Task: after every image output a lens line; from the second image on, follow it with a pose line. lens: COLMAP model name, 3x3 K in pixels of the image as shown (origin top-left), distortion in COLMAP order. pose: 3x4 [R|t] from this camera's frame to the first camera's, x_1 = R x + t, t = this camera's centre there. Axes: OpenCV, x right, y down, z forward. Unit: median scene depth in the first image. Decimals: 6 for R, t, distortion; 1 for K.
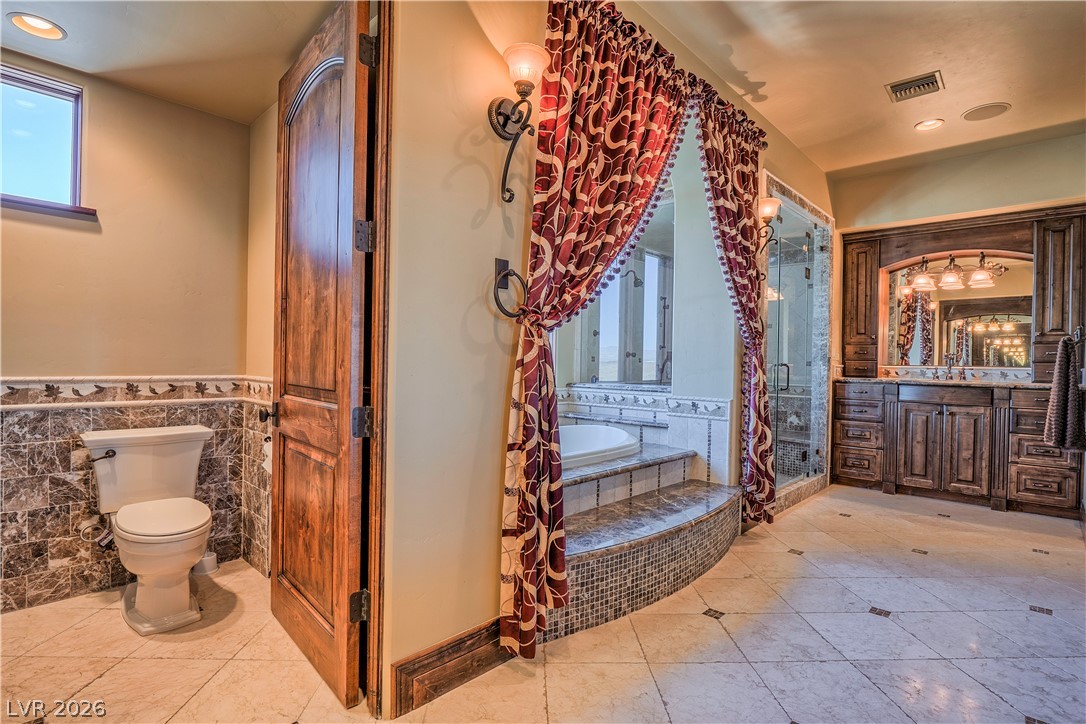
lens RADIAL K [[536.5, 0, 544.5], [0, 536.5, 361.7], [0, 0, 1]] dist [-0.009118, -0.002519]
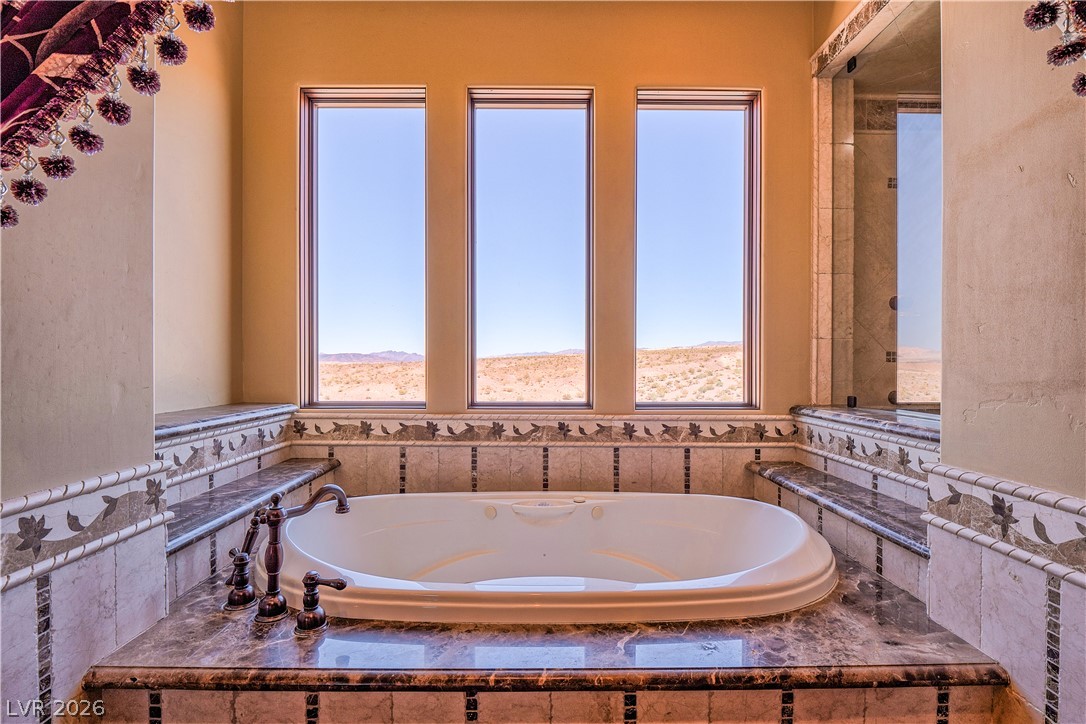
lens RADIAL K [[536.5, 0, 541.7], [0, 536.5, 362.9], [0, 0, 1]] dist [-0.009118, -0.002519]
pose [[0.693300, -0.013873, -0.720515, 0.368058], [0.008435, 0.999902, -0.011136, 0.004192], [0.720599, 0.001643, 0.693350, 0.724577]]
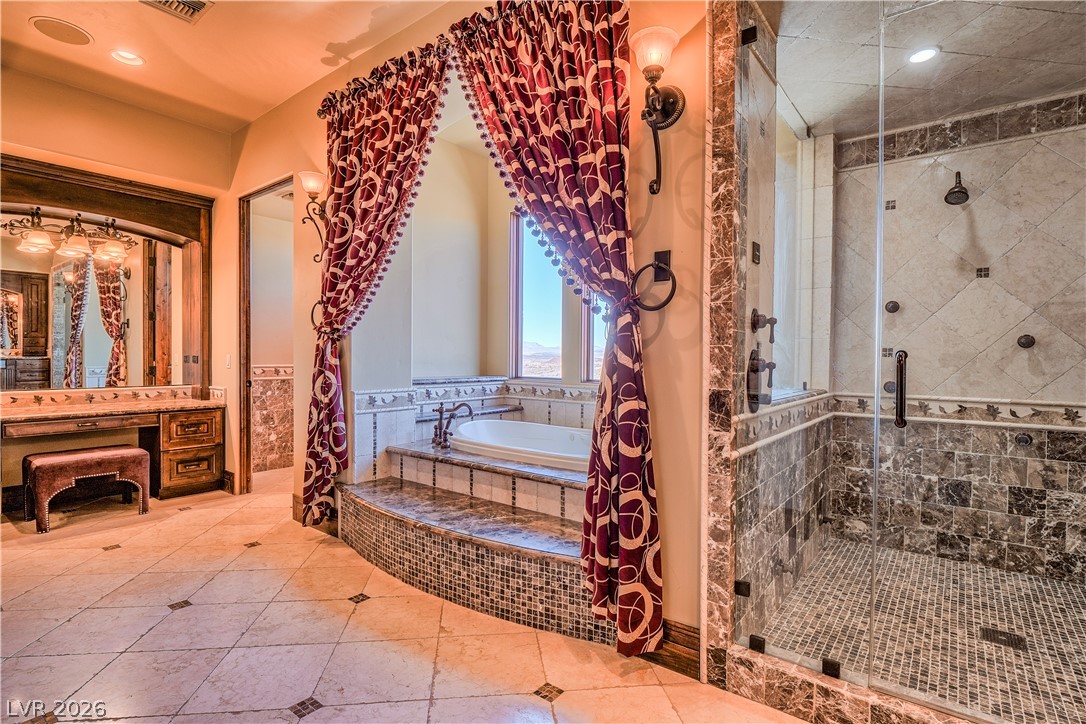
lens RADIAL K [[536.5, 0, 544.6], [0, 536.5, 362.0], [0, 0, 1]] dist [-0.009118, -0.002519]
pose [[0.084137, -0.004792, -0.996443, 1.053862], [-0.007644, 0.999956, -0.005454, 0.017686], [0.996425, 0.008075, 0.084097, 0.975035]]
